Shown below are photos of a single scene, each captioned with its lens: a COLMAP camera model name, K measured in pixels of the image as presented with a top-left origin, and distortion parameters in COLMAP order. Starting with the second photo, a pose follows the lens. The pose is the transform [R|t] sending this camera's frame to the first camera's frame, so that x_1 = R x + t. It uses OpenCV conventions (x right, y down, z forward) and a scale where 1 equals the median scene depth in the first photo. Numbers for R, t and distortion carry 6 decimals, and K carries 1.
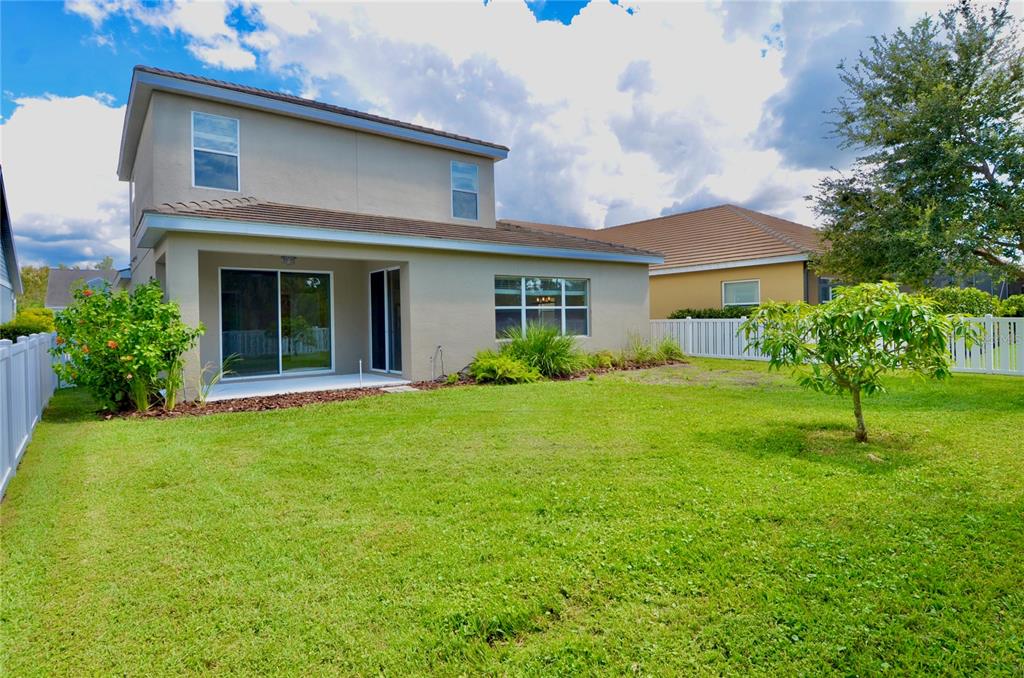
lens RADIAL K [[546.9, 0, 511.8], [0, 546.9, 339.1], [0, 0, 1]] dist [0.052449, -0.060539]
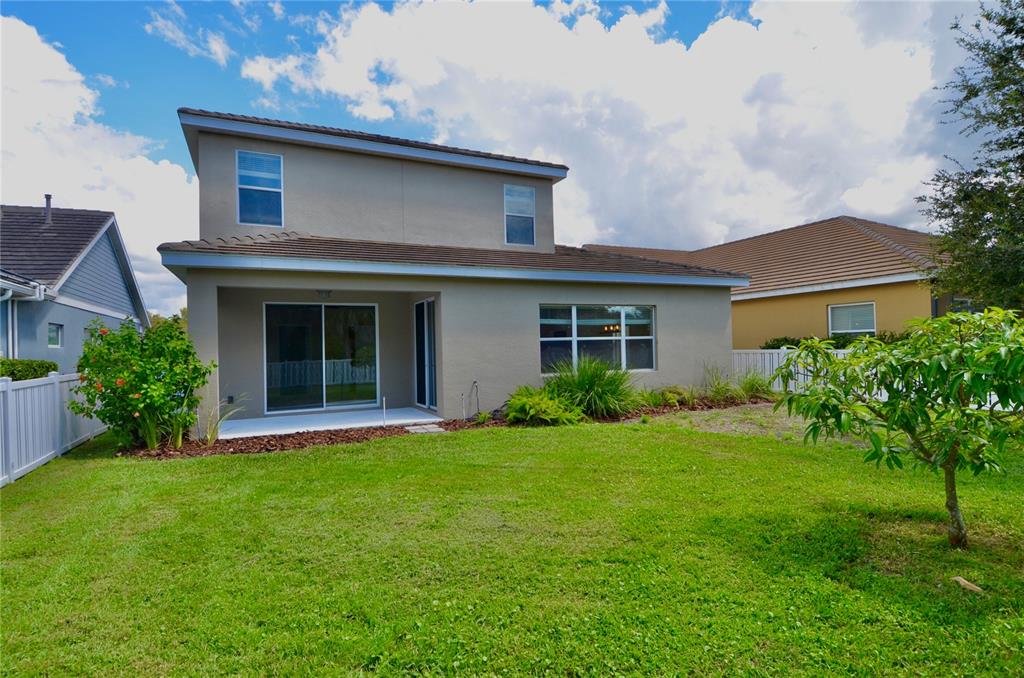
lens RADIAL K [[536.1, 0, 514.5], [0, 536.1, 355.7], [0, 0, 1]] dist [0.041105, -0.036820]
pose [[0.979125, 0.000364, -0.203260, 0.111154], [-0.003508, 0.999880, -0.015105, -0.016772], [0.203230, 0.015503, 0.979008, 0.113661]]
